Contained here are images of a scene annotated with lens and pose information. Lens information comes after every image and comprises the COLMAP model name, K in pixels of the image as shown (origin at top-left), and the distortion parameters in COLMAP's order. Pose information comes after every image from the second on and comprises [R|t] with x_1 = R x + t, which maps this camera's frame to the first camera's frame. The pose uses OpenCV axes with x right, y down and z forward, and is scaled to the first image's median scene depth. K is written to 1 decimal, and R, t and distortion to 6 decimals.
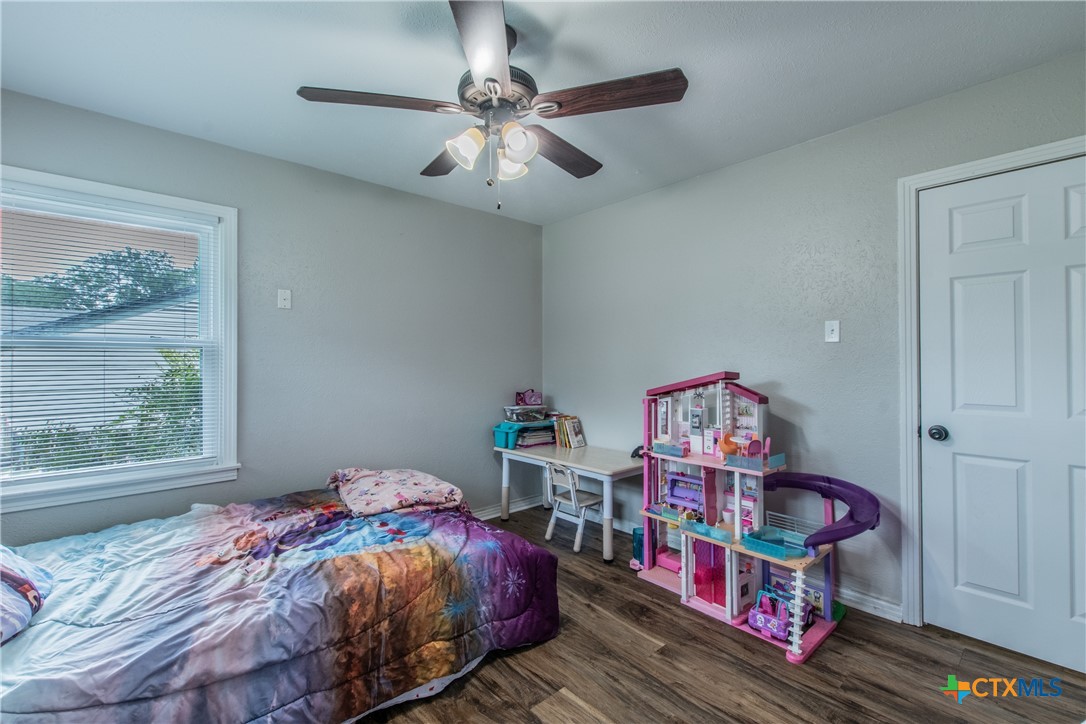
lens RADIAL K [[468.4, 0, 541.6], [0, 468.4, 359.9], [0, 0, 1]] dist [0.005616, -0.003454]
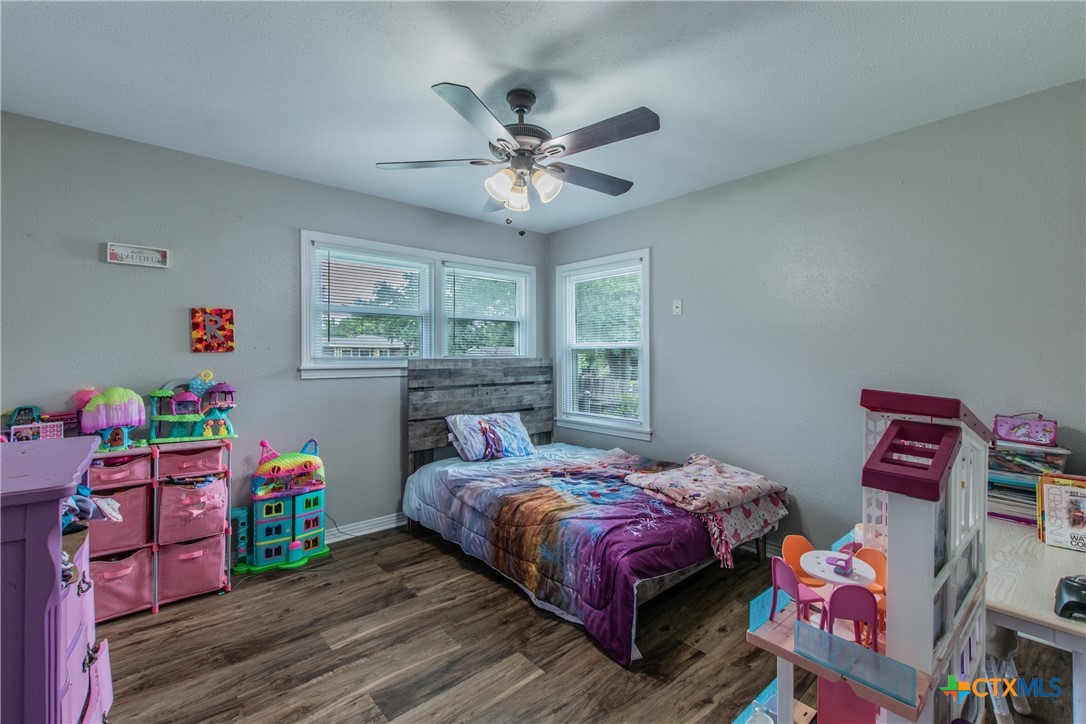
lens RADIAL K [[468.4, 0, 547.2], [0, 468.4, 359.2], [0, 0, 1]] dist [0.005616, -0.003454]
pose [[-0.007921, 0.009700, -0.999922, 1.041369], [0.003953, 0.999945, 0.009669, -0.007178], [0.999961, -0.003876, -0.007959, 0.977375]]
